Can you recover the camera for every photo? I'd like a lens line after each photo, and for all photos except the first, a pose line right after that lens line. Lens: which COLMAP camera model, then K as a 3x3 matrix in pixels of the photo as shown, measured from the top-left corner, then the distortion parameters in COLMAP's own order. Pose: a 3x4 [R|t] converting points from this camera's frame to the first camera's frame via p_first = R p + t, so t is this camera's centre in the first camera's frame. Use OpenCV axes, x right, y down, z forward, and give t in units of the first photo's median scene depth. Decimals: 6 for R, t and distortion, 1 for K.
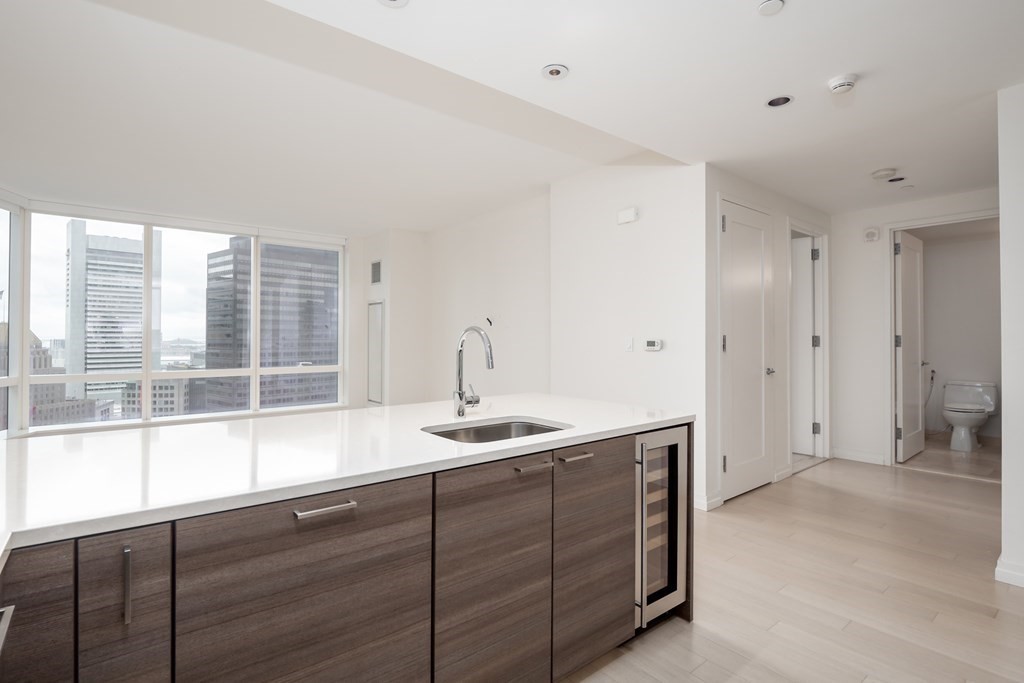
lens RADIAL K [[498.7, 0, 504.6], [0, 498.7, 332.6], [0, 0, 1]] dist [-0.001400, -0.000656]
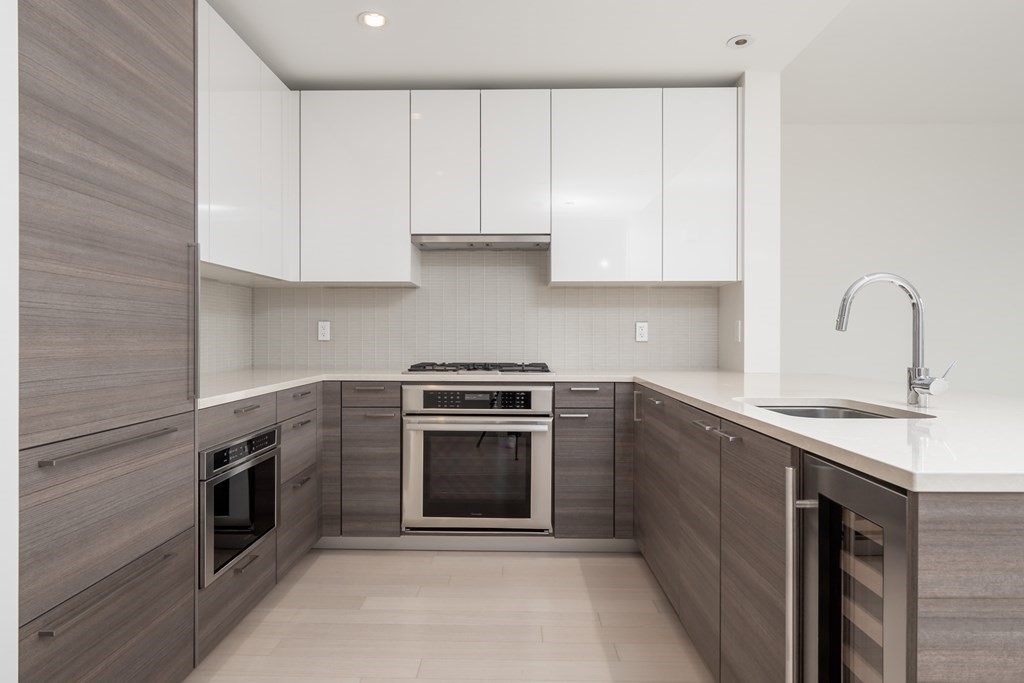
lens RADIAL K [[618.9, 0, 512.0], [0, 618.9, 341.5], [0, 0, 1]] dist [0.001626, -0.000289]
pose [[-0.632609, 0.003290, -0.774465, 1.096802], [0.004106, 0.999991, 0.000894, 0.095573], [0.774461, -0.002615, -0.632617, 1.327415]]
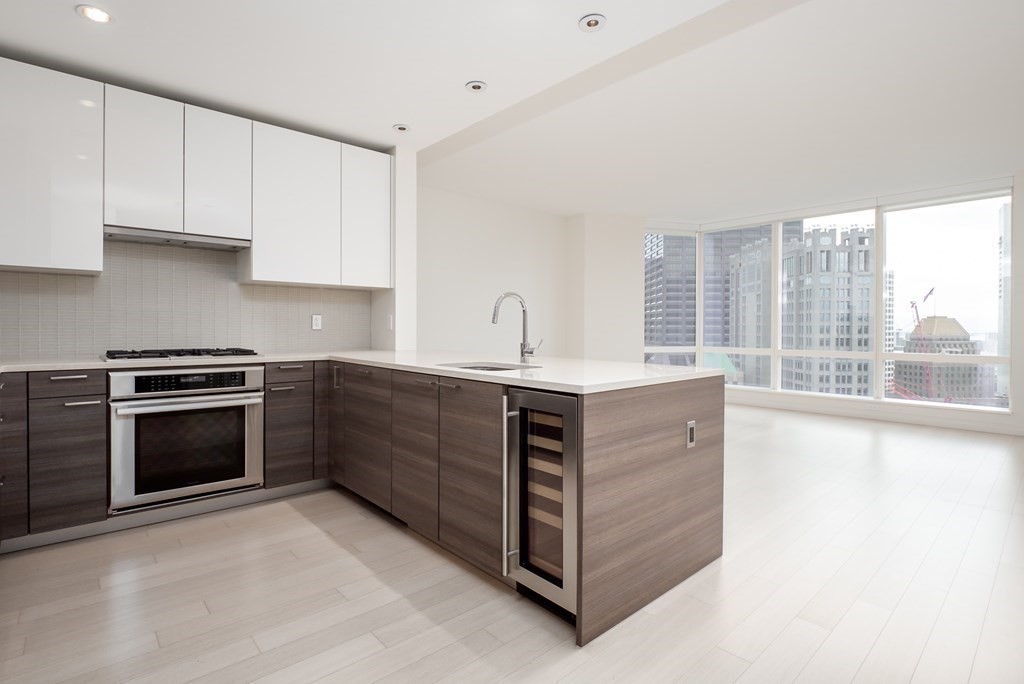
lens RADIAL K [[498.7, 0, 504.6], [0, 498.7, 333.1], [0, 0, 1]] dist [-0.001400, -0.000656]
pose [[0.049956, 0.010256, -0.998699, 1.439987], [0.004046, 0.999937, 0.010471, 0.094618], [0.998743, -0.004564, 0.049911, 1.057207]]
